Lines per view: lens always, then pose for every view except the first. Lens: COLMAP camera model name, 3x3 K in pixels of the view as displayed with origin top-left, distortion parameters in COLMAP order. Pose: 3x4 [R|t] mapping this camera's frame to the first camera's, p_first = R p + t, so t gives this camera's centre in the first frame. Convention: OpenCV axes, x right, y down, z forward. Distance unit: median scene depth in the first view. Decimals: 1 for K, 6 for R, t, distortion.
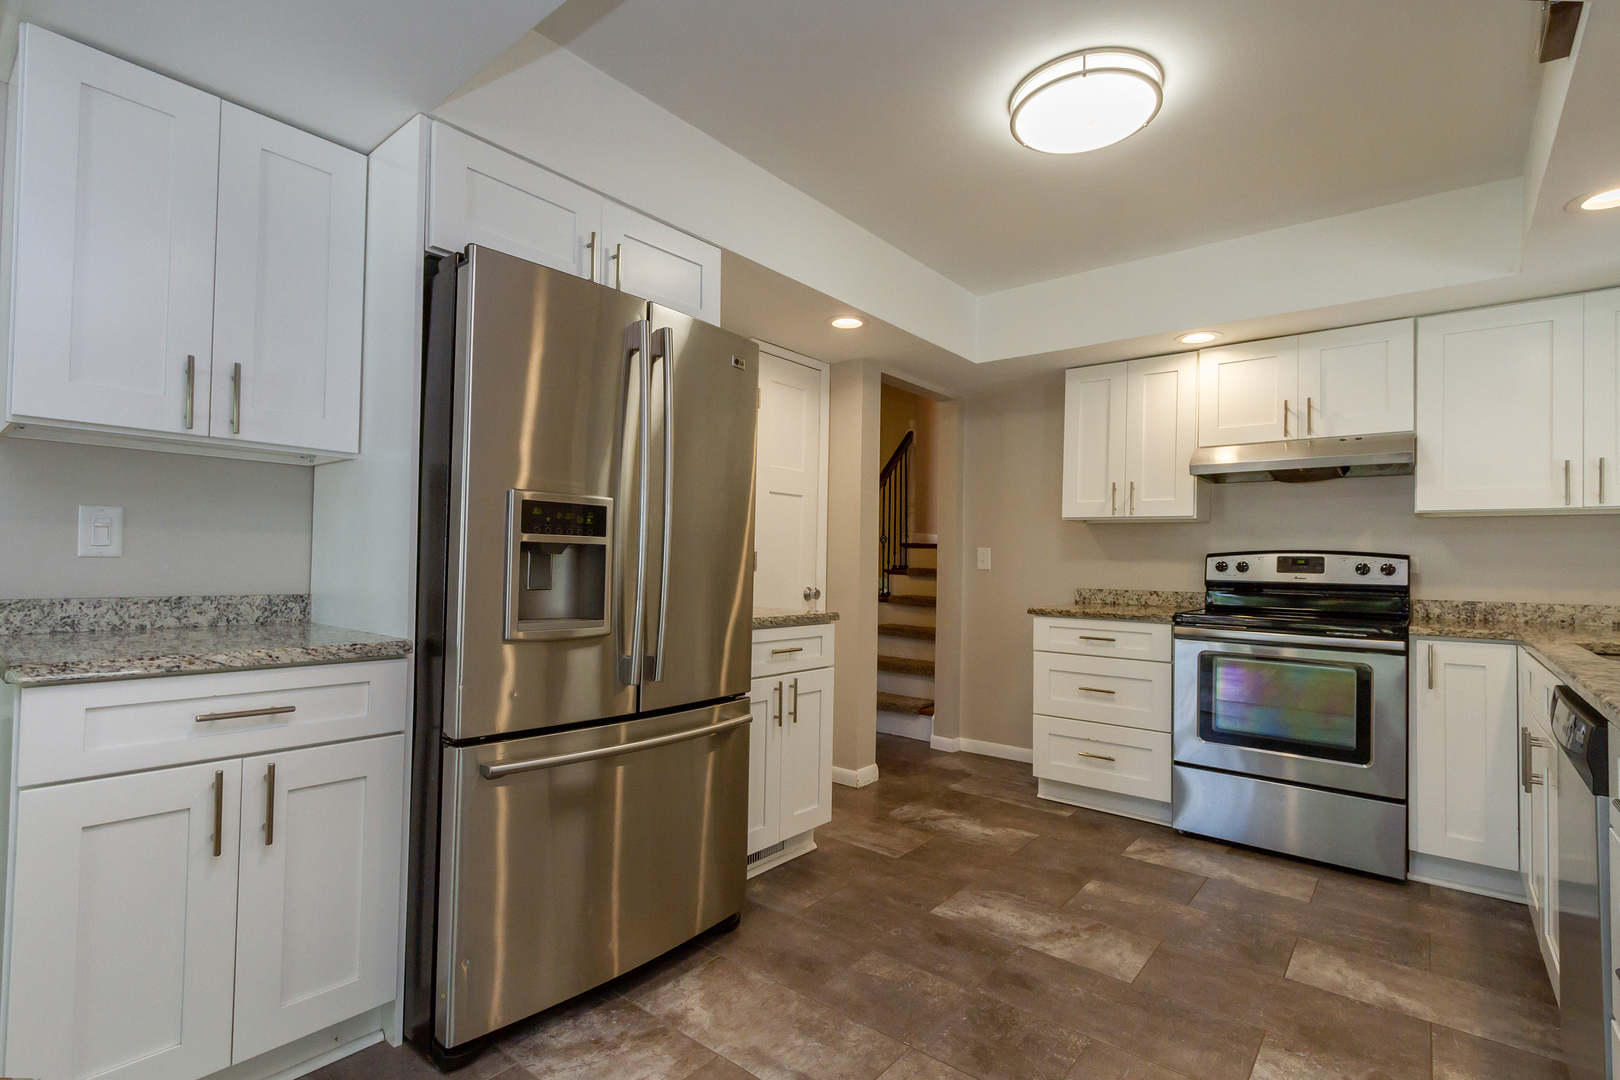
lens RADIAL K [[761.8, 0, 804.9], [0, 761.8, 549.7], [0, 0, 1]] dist [0.004313, -0.000313]
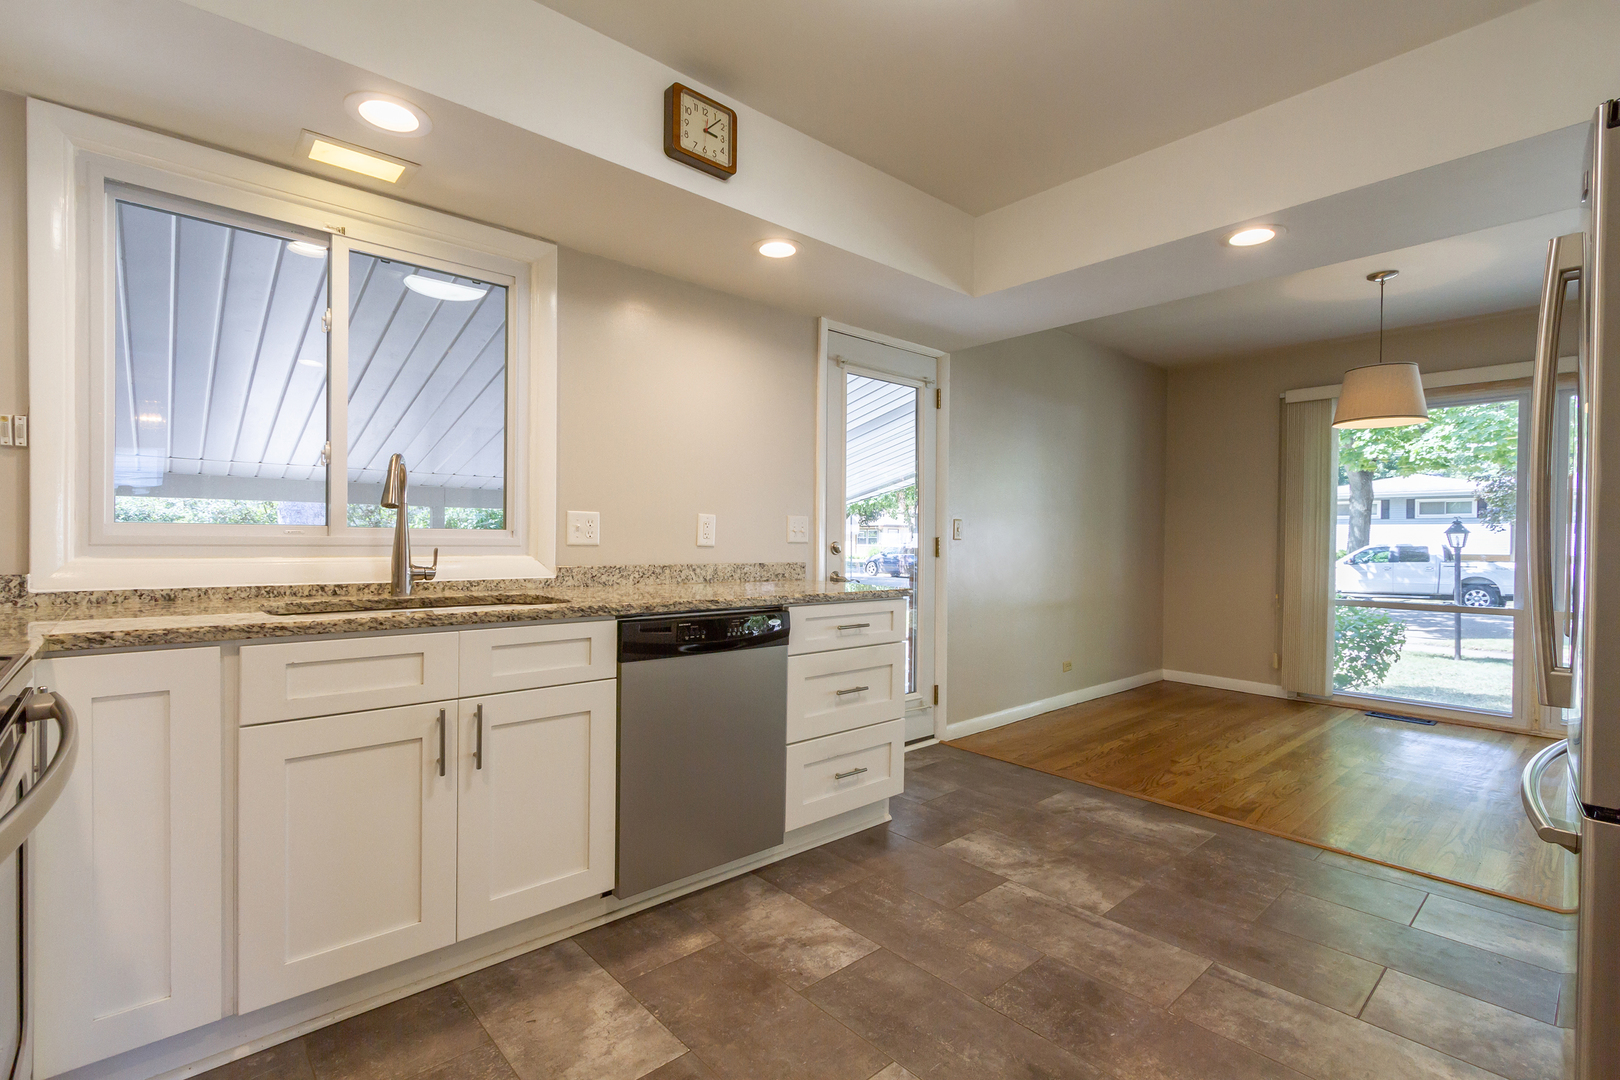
lens RADIAL K [[738.6, 0, 801.4], [0, 738.6, 548.4], [0, 0, 1]] dist [0.000822, -0.000721]
pose [[-0.987002, -0.031365, 0.157620, 0.273298], [-0.031942, 0.999489, -0.001132, 0.025130], [-0.157504, -0.006152, -0.987499, 1.160771]]
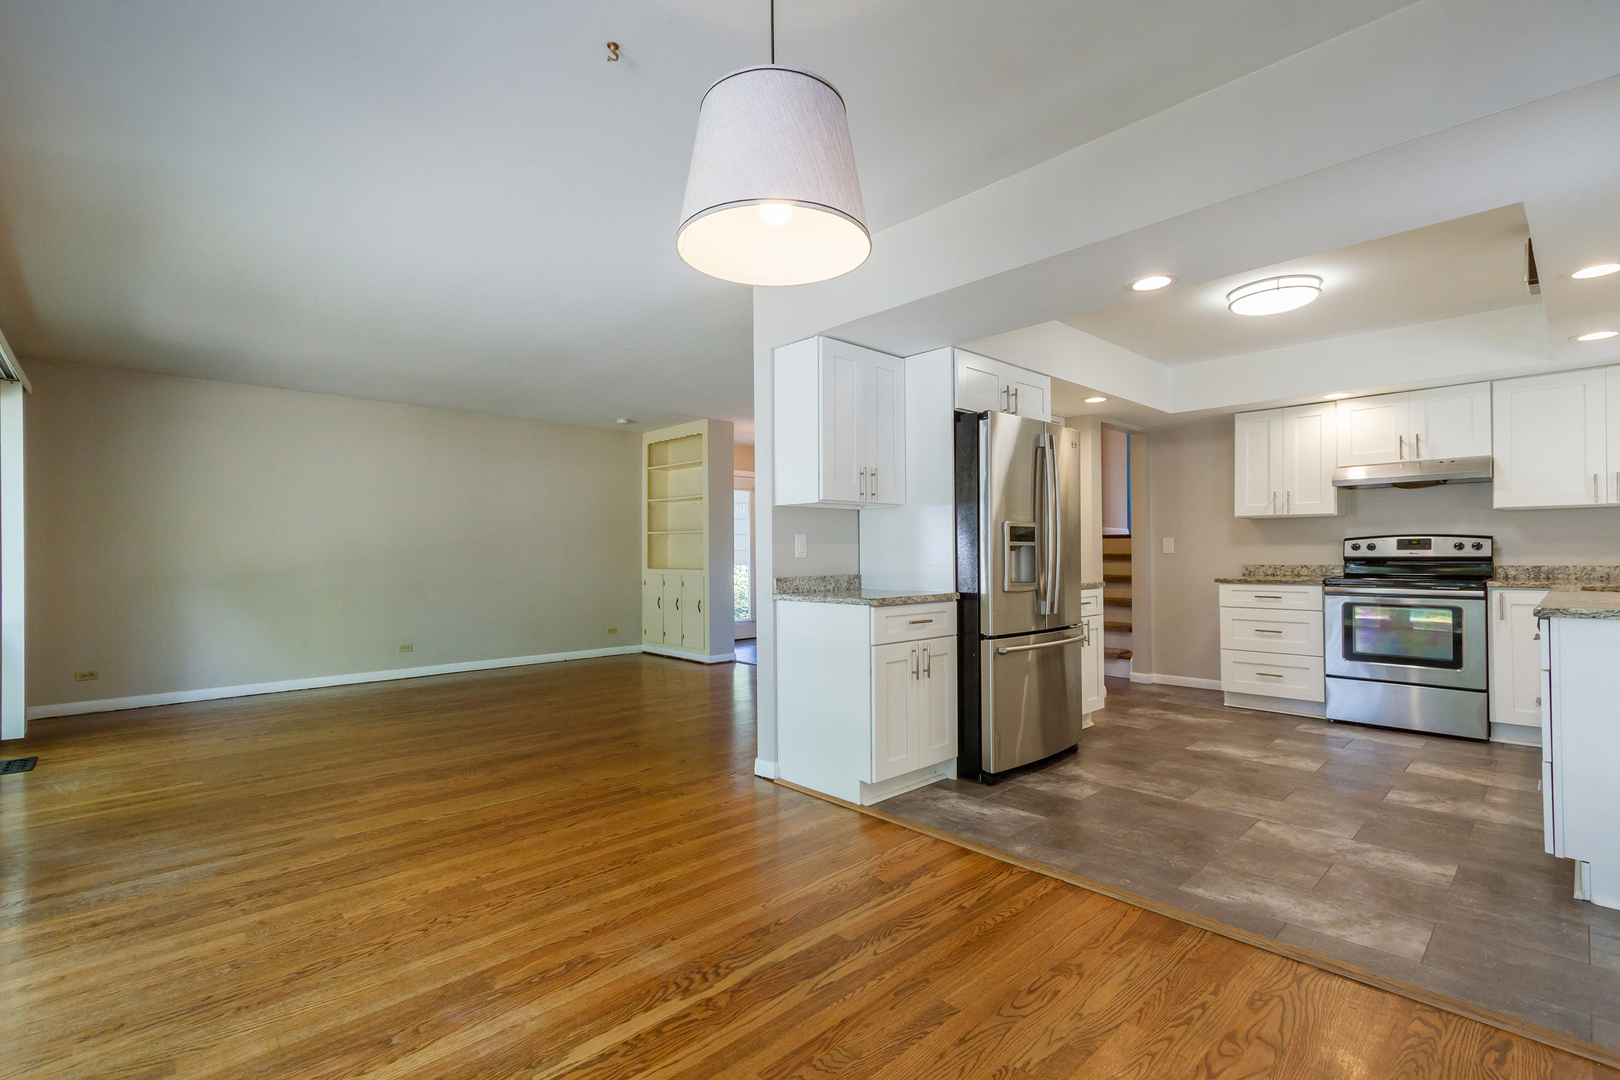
lens RADIAL K [[738.6, 0, 801.4], [0, 738.6, 548.4], [0, 0, 1]] dist [0.000822, -0.000721]
pose [[0.991513, -0.027211, -0.127125, -0.376509], [0.028595, 0.999550, 0.009076, -0.021035], [0.126820, -0.012634, 0.991845, -0.621099]]
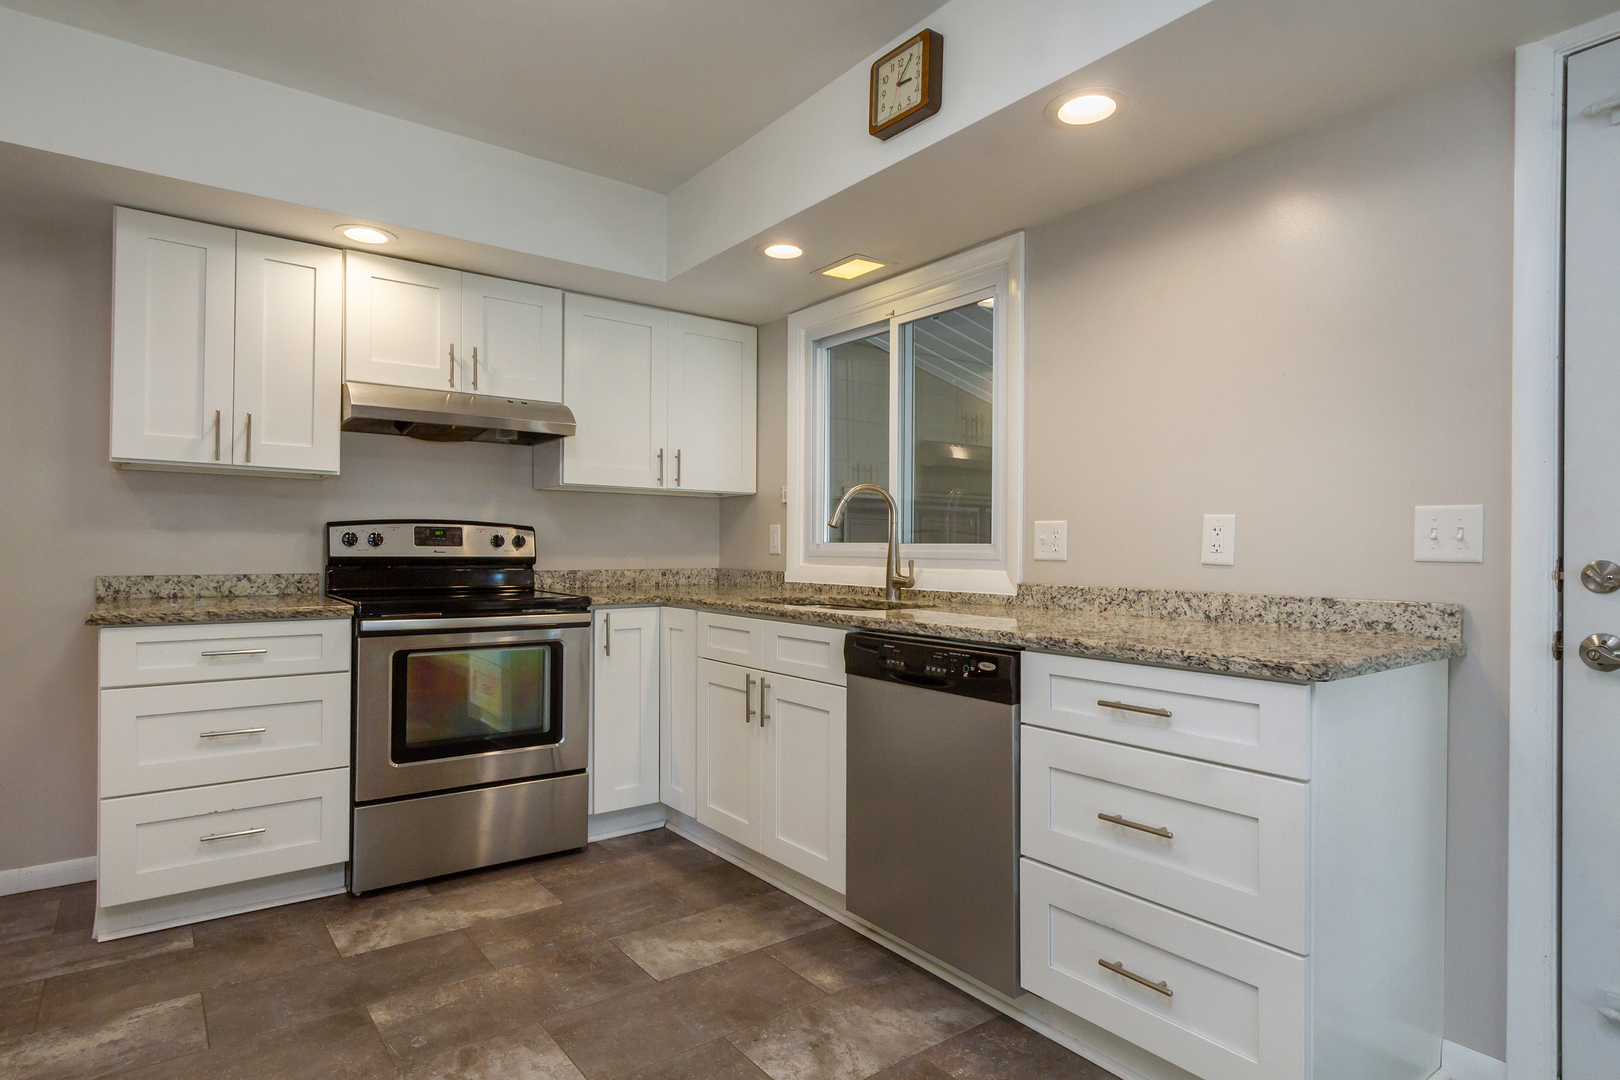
lens RADIAL K [[874.7, 0, 803.4], [0, 874.7, 548.9], [0, 0, 1]] dist [0.002122, 0.000190]
pose [[0.239304, -0.017454, 0.970788, -0.238306], [-0.020666, 0.999520, 0.023064, 0.002454], [-0.970725, -0.025582, 0.238829, 0.391504]]
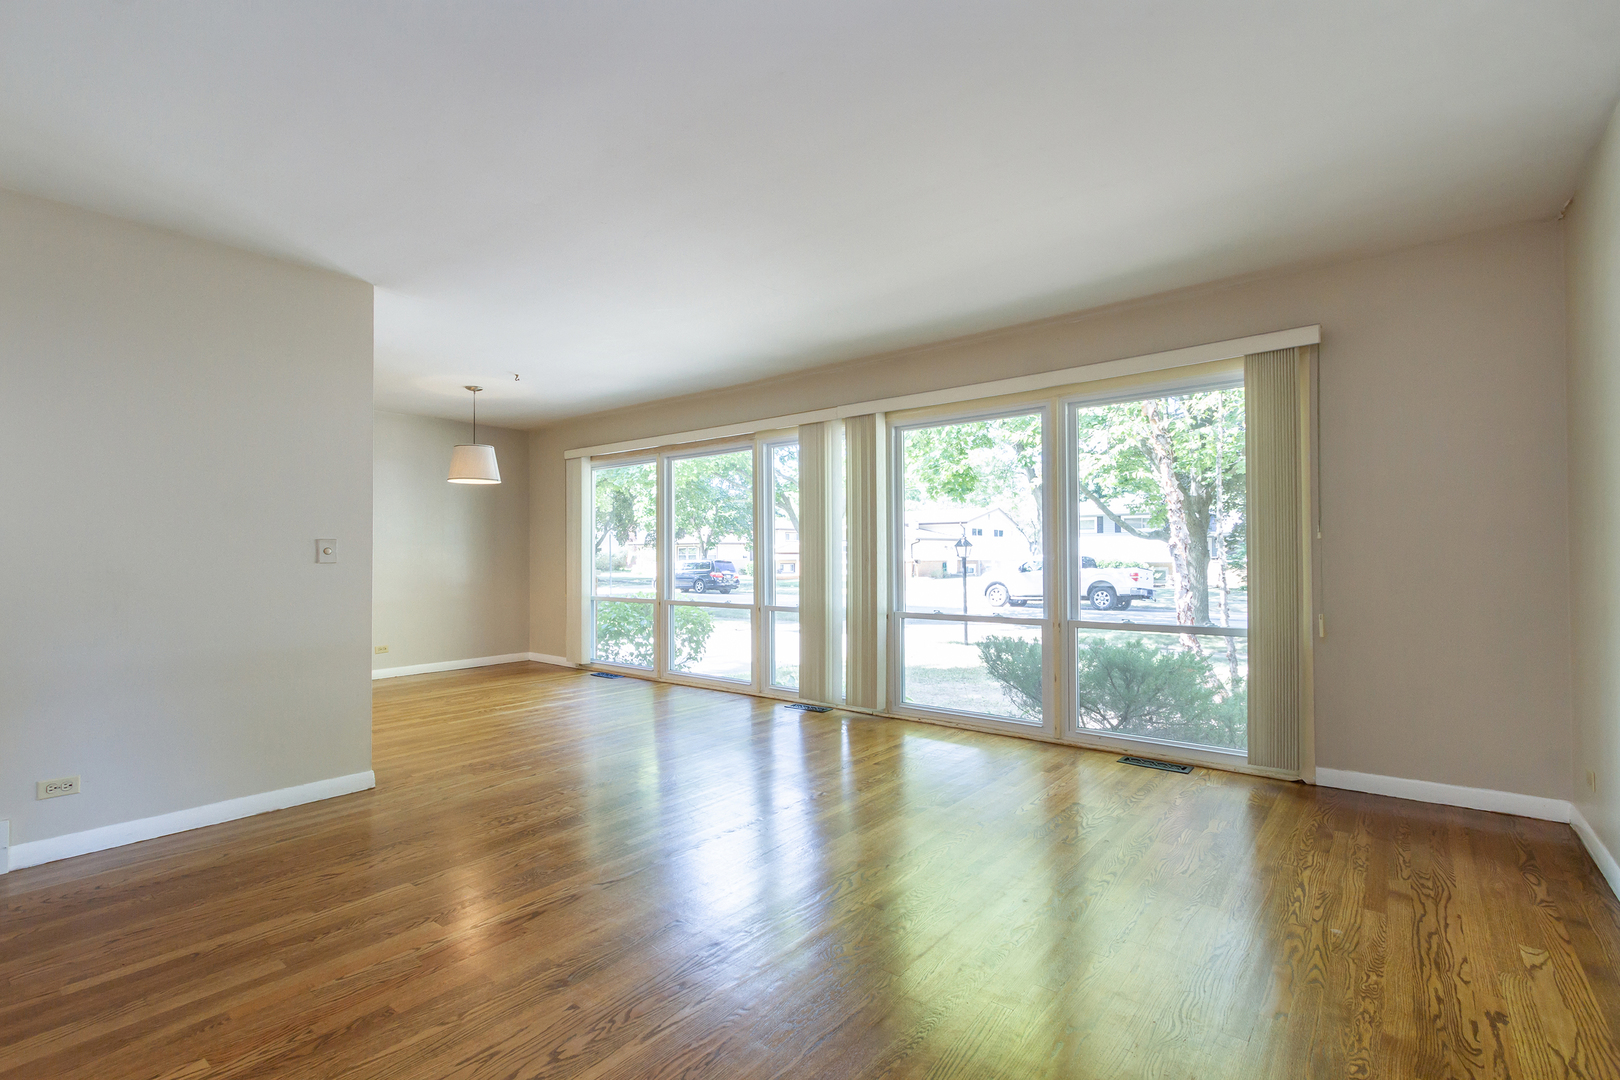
lens RADIAL K [[738.6, 0, 801.4], [0, 738.6, 548.4], [0, 0, 1]] dist [0.000822, -0.000721]
pose [[-0.999663, -0.014824, -0.021303, -1.211948], [-0.014015, 0.999193, -0.037642, 0.008973], [0.021844, -0.037331, -0.999064, 1.631556]]
